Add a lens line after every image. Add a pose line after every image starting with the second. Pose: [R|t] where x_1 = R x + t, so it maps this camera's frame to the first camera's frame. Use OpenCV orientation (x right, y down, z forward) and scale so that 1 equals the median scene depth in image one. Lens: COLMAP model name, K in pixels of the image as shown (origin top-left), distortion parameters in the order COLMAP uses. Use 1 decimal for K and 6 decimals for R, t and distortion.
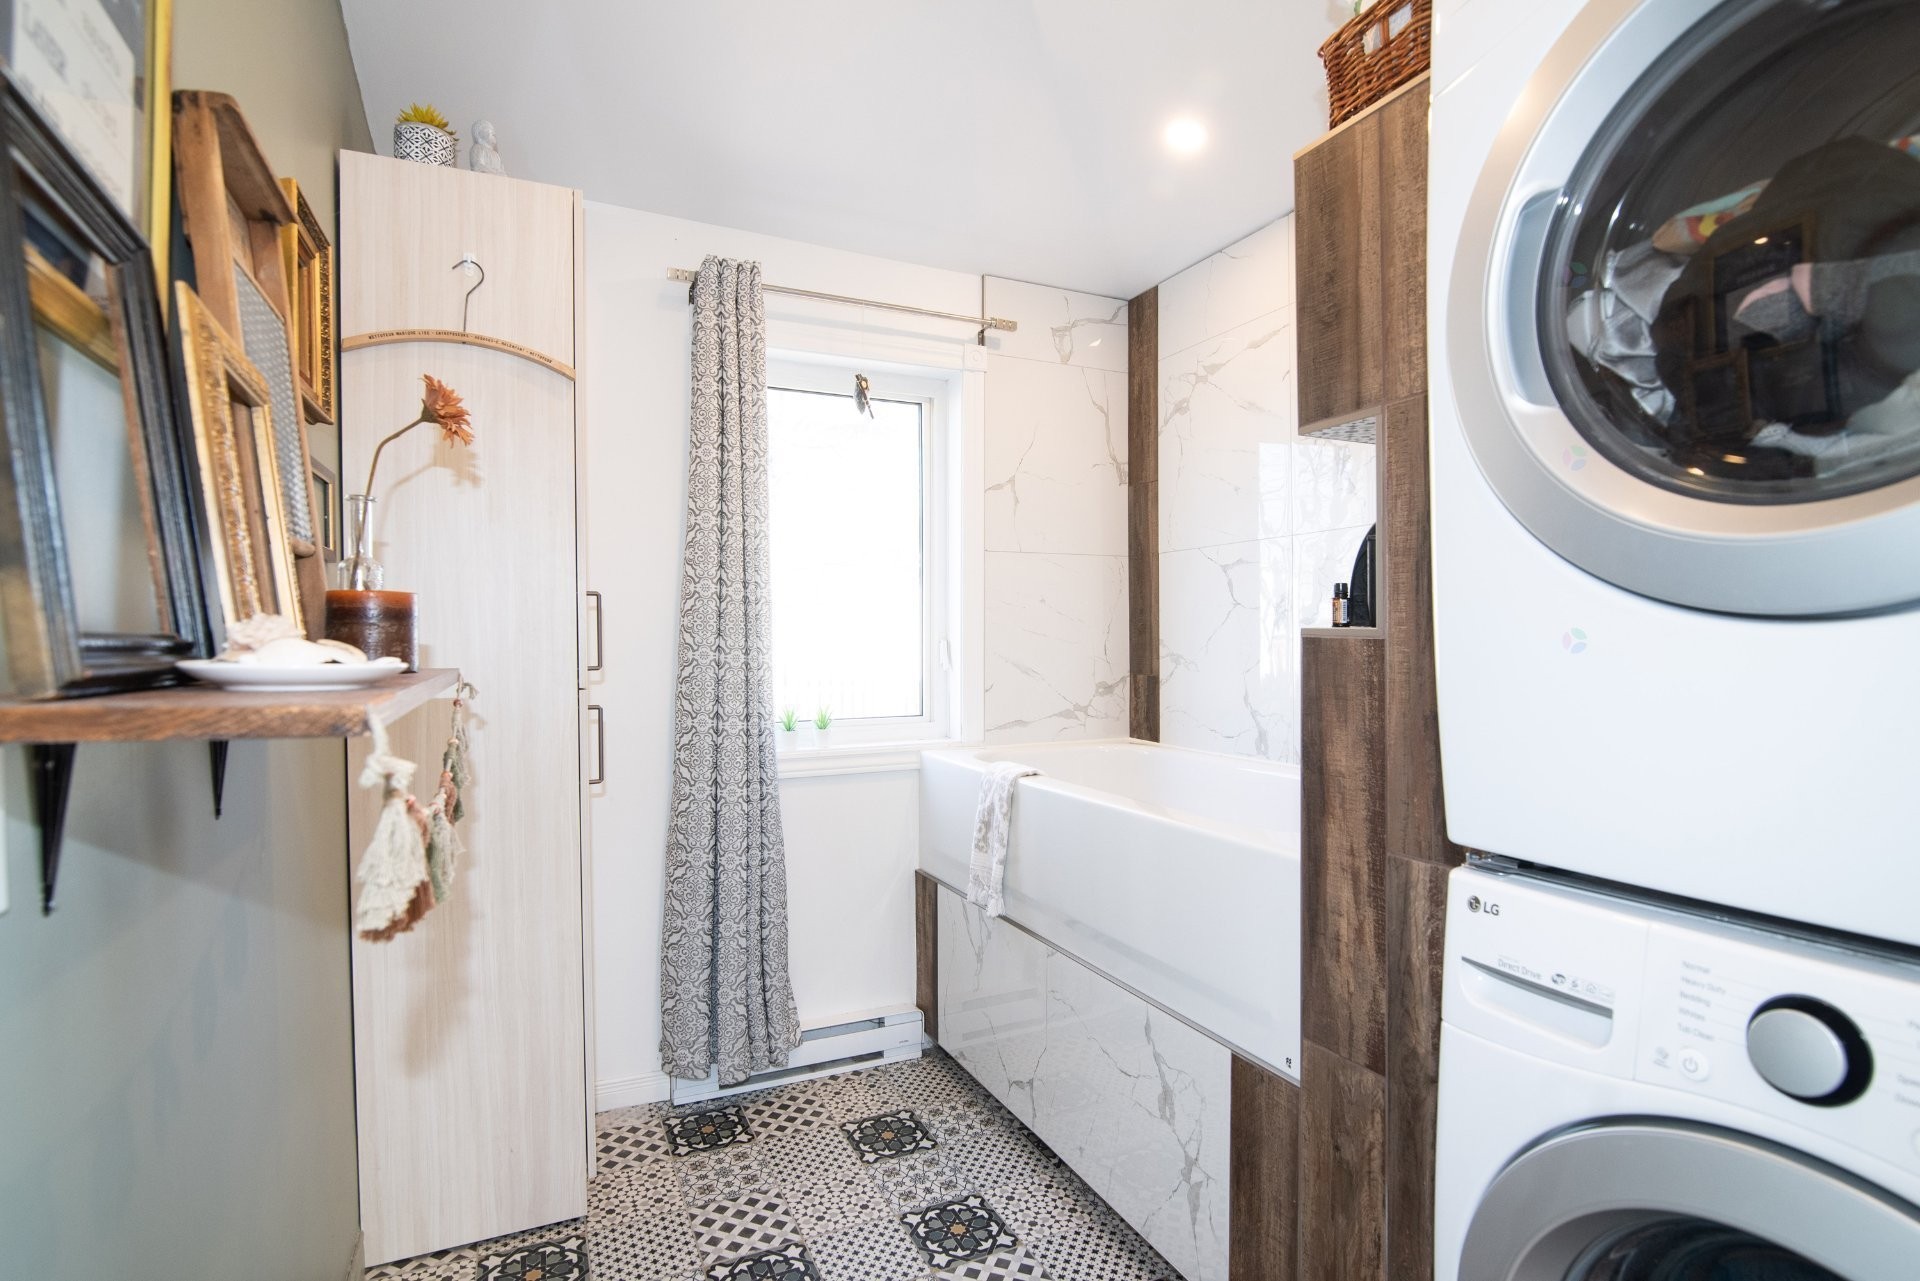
lens RADIAL K [[969.6, 0, 960.0], [0, 969.6, 640.5], [0, 0, 1]] dist [-0.027091, 0.001448]
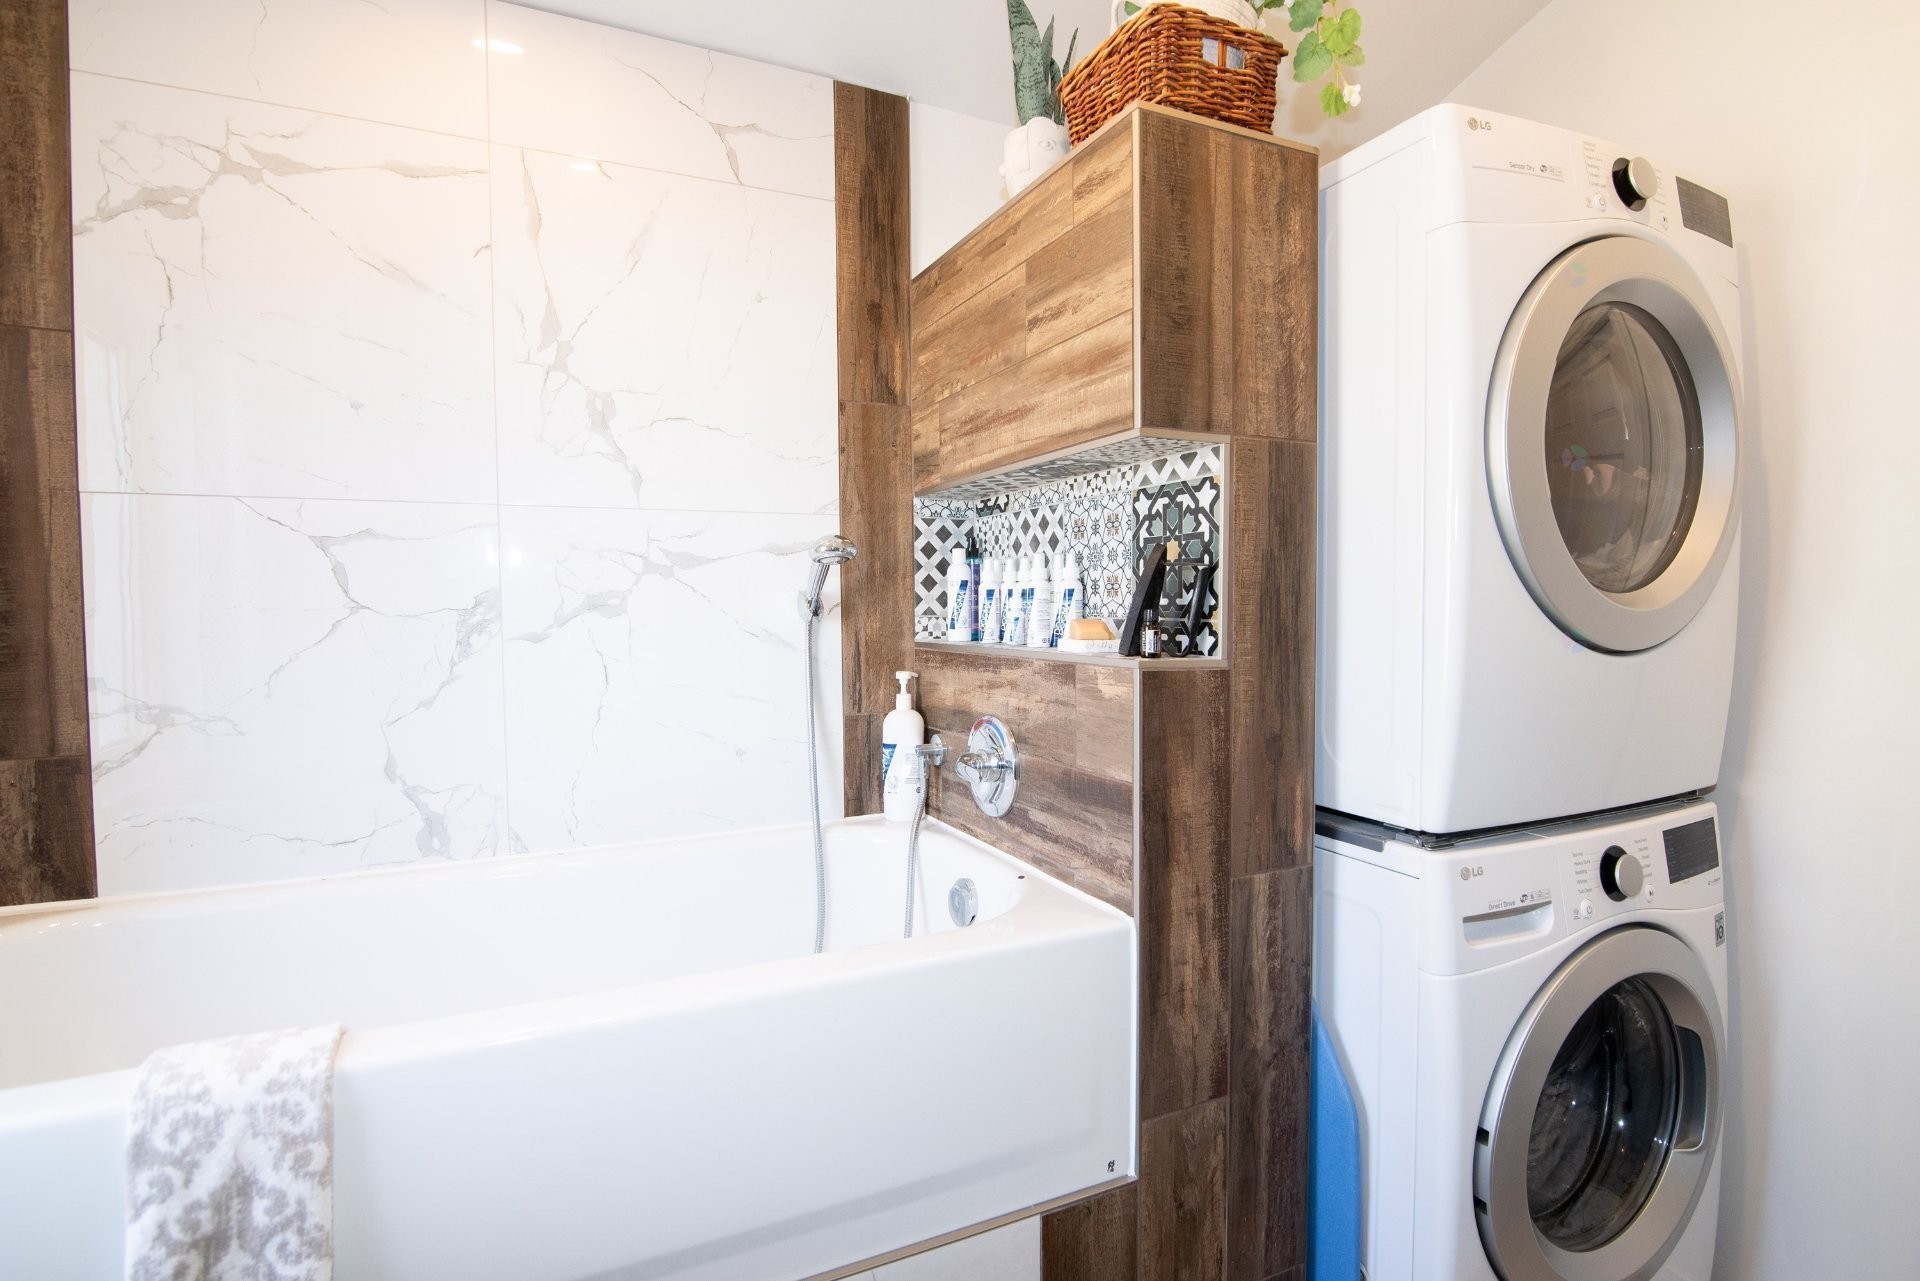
lens RADIAL K [[969.6, 0, 960.0], [0, 969.6, 640.5], [0, 0, 1]] dist [-0.027091, 0.001448]
pose [[-0.018431, -0.034277, 0.999242, -0.545865], [0.008698, 0.999369, 0.034442, -0.066742], [-0.999792, 0.009327, -0.018121, 1.258684]]
